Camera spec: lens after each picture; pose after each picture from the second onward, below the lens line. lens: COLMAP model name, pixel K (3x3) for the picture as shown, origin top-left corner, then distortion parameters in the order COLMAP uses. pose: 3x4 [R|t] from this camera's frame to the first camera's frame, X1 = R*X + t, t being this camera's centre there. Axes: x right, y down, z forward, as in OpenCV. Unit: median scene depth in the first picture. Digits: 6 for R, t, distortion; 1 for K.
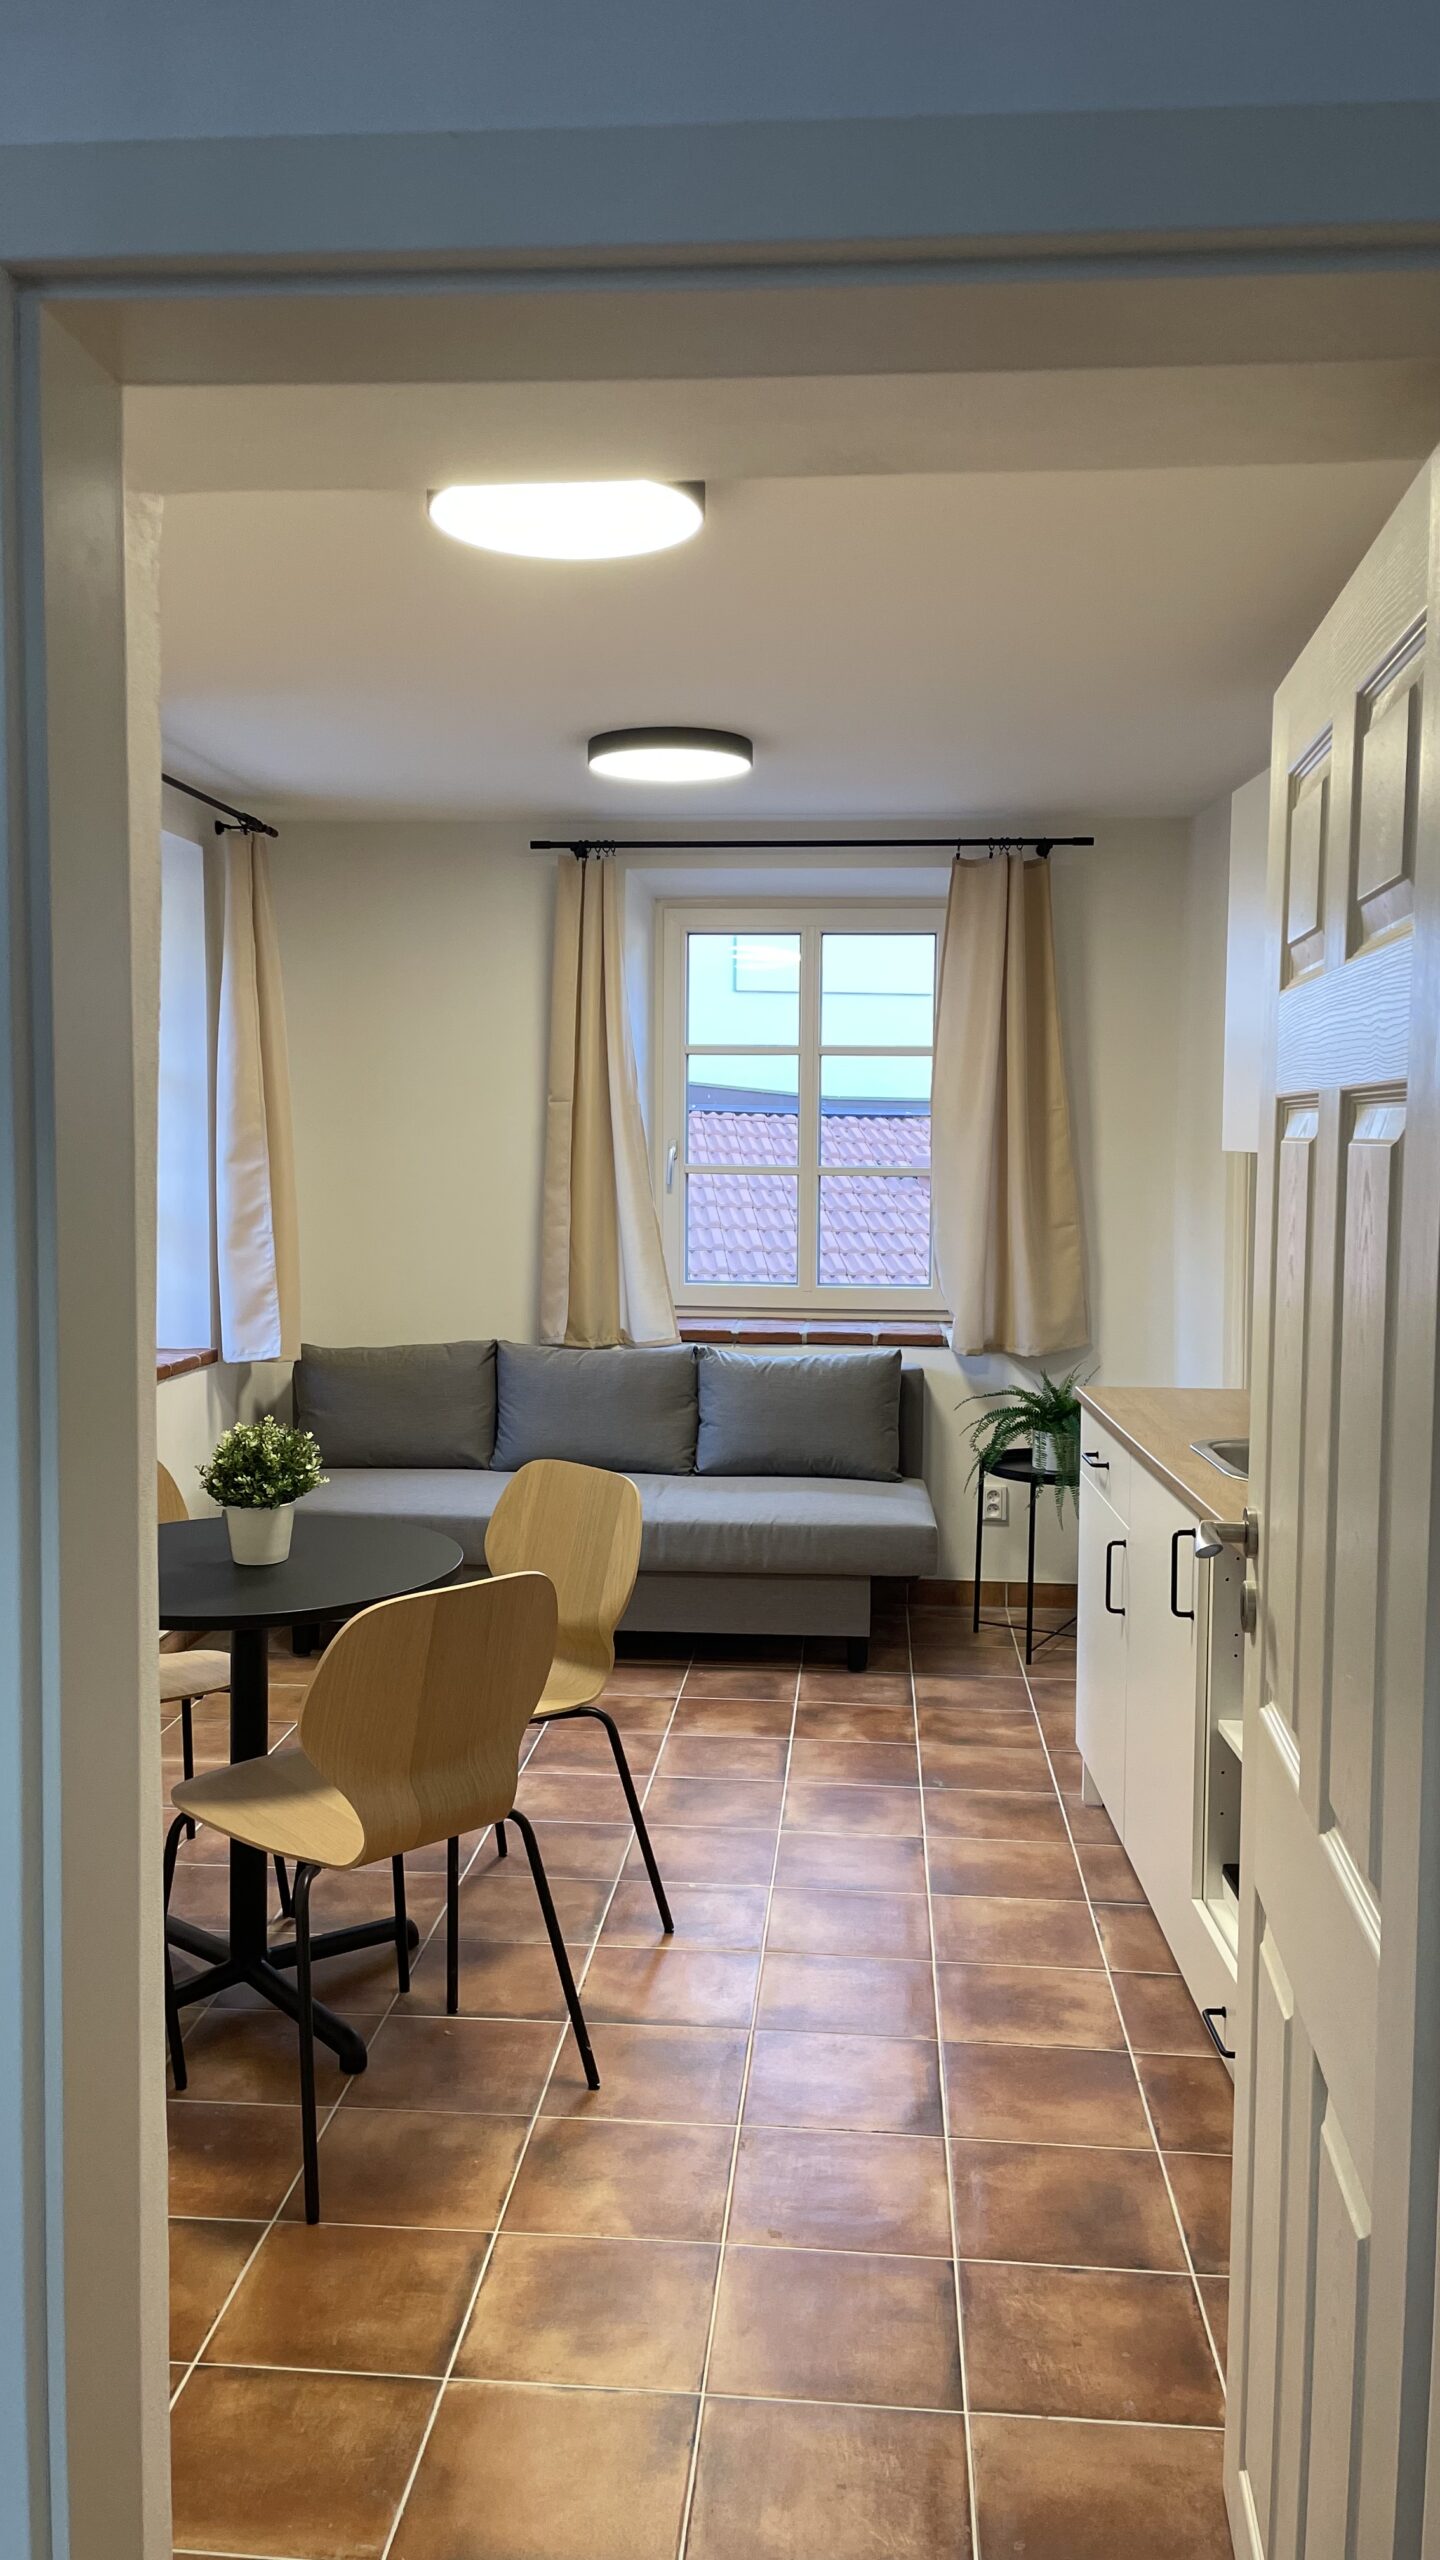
lens RADIAL K [[1916.3, 0, 720.0], [0, 1916.3, 1280.0], [0, 0, 1]] dist [0.118637, 0.000258]
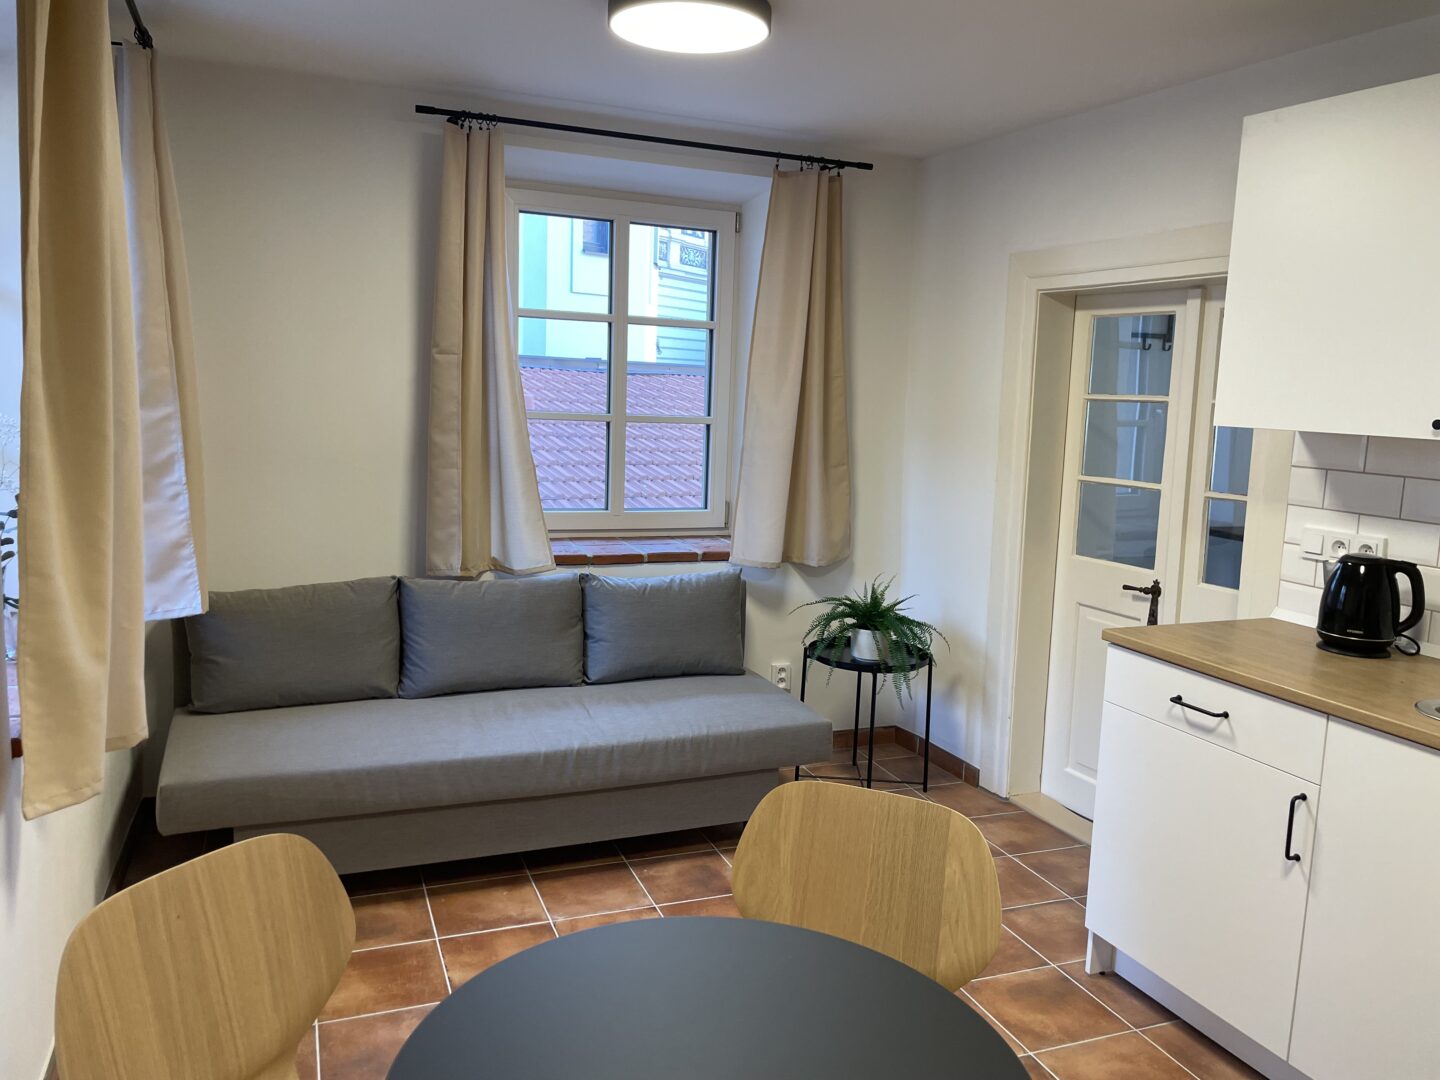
lens RADIAL K [[1079.3, 0, 724.8], [0, 1079.3, 527.4], [0, 0, 1]] dist [0.112182, -0.165579]
pose [[0.898199, -0.032544, 0.438382, -0.220539], [0.003413, 0.997742, 0.067076, -0.036591], [-0.439575, -0.058752, 0.896282, 0.378585]]
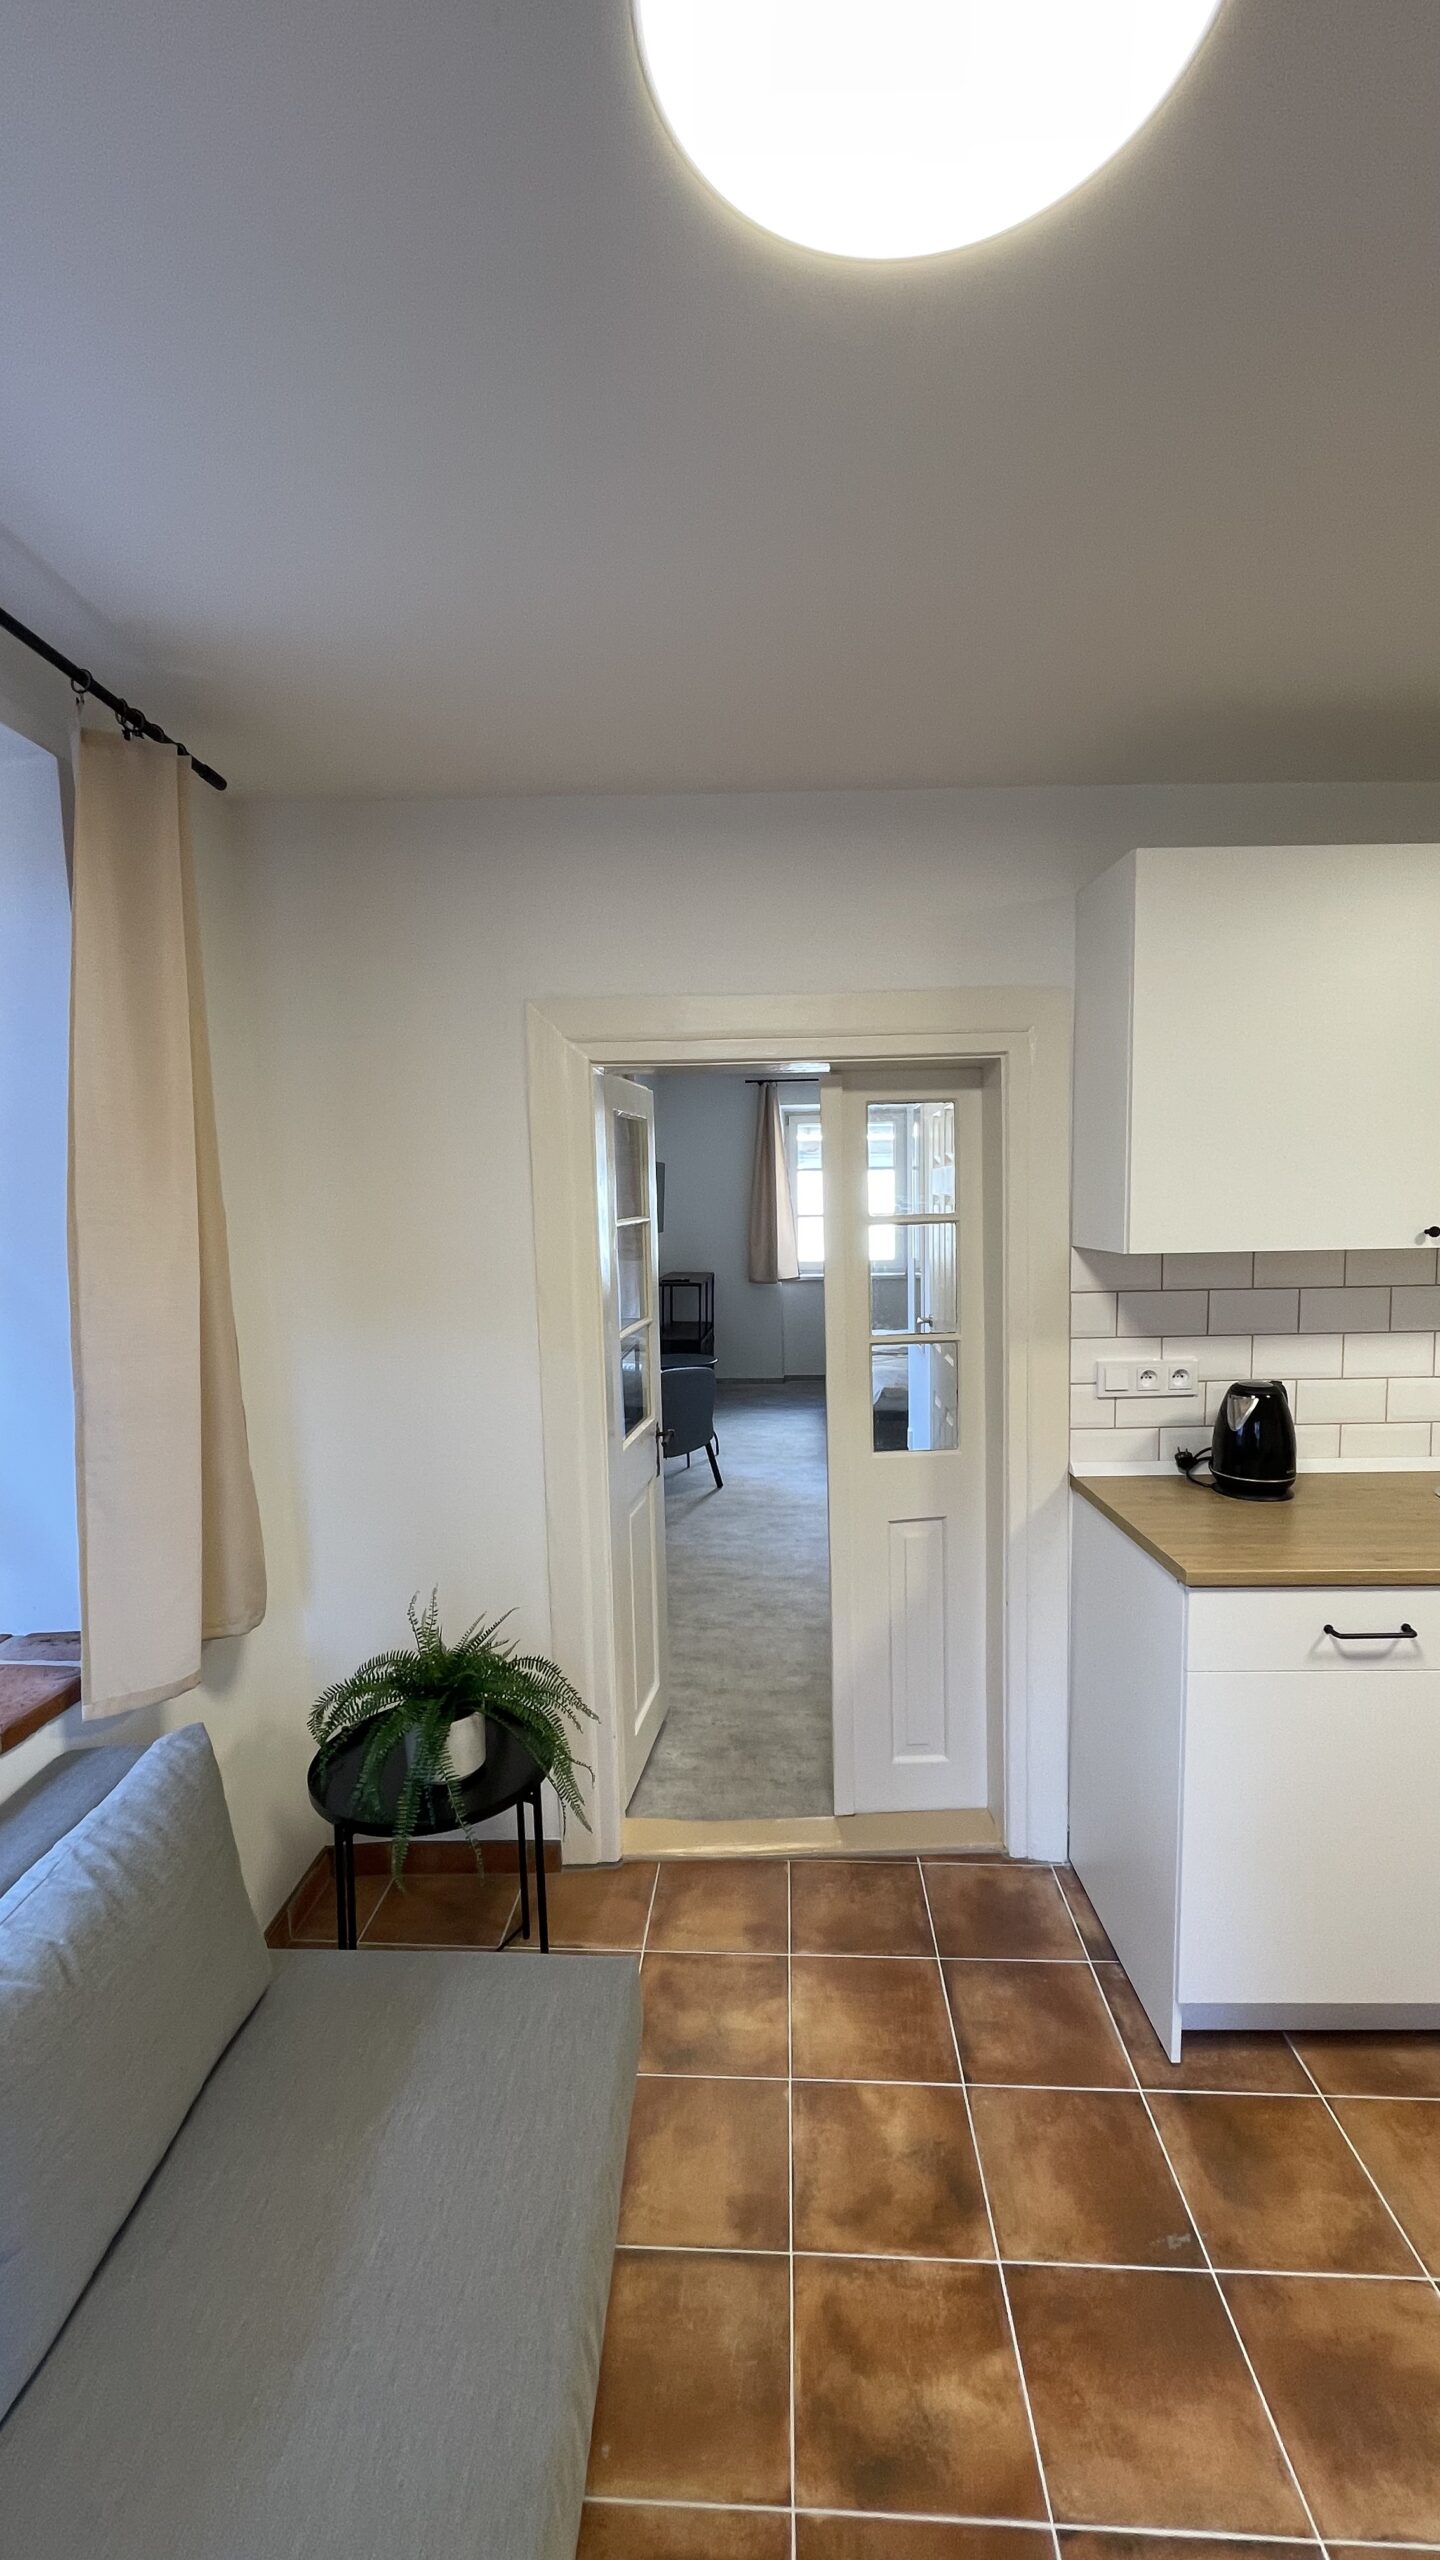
lens RADIAL K [[1031.4, 0, 719.6], [0, 1031.4, 1286.4], [0, 0, 1]] dist [-0.002406, -0.000398]
pose [[-0.015793, -0.095887, 0.995267, -0.153268], [0.097003, 0.990549, 0.096972, -0.083860], [-0.995159, 0.098076, -0.006342, 0.858652]]
